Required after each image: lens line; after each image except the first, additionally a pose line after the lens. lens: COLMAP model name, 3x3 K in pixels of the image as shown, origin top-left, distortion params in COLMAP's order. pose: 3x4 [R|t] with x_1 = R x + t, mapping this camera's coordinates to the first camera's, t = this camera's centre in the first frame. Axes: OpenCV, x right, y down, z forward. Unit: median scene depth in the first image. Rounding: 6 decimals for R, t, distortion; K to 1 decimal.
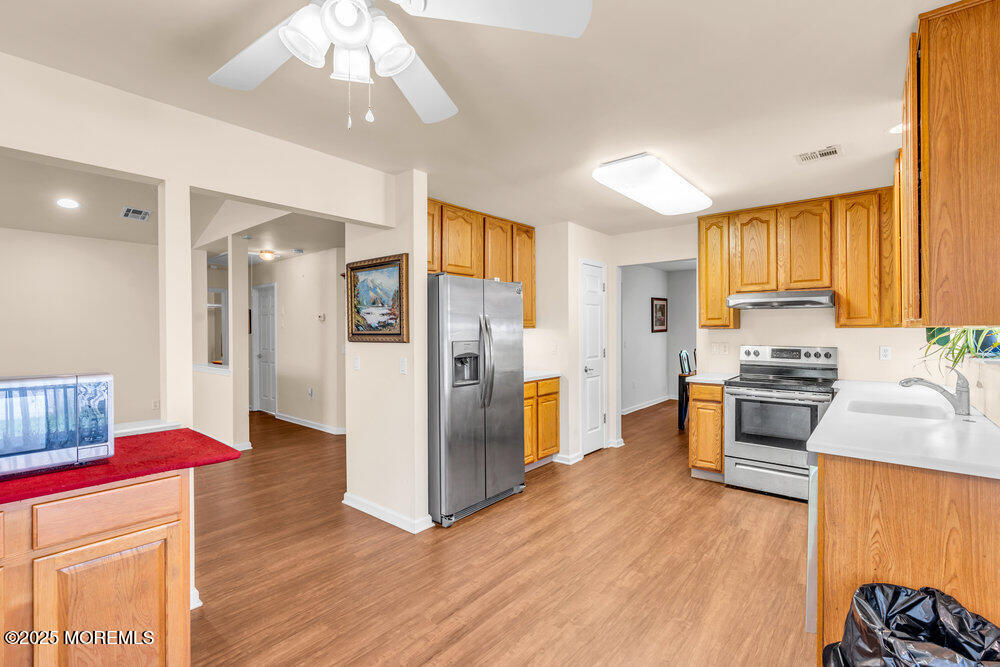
lens RADIAL K [[451.5, 0, 506.9], [0, 451.5, 332.4], [0, 0, 1]] dist [-0.005239, 0.000967]
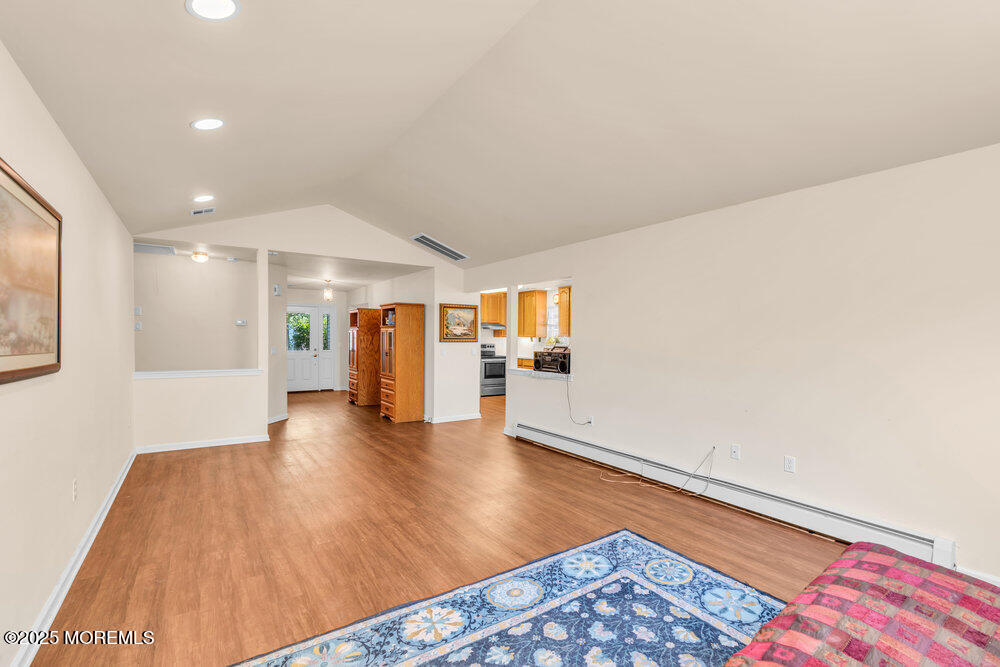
lens RADIAL K [[451.5, 0, 499.7], [0, 451.5, 336.2], [0, 0, 1]] dist [-0.005239, 0.000967]
pose [[0.288341, 0.009924, 0.957476, -2.346218], [-0.002287, 0.999951, -0.009675, 0.013902], [-0.957525, 0.000600, 0.288349, 0.171216]]
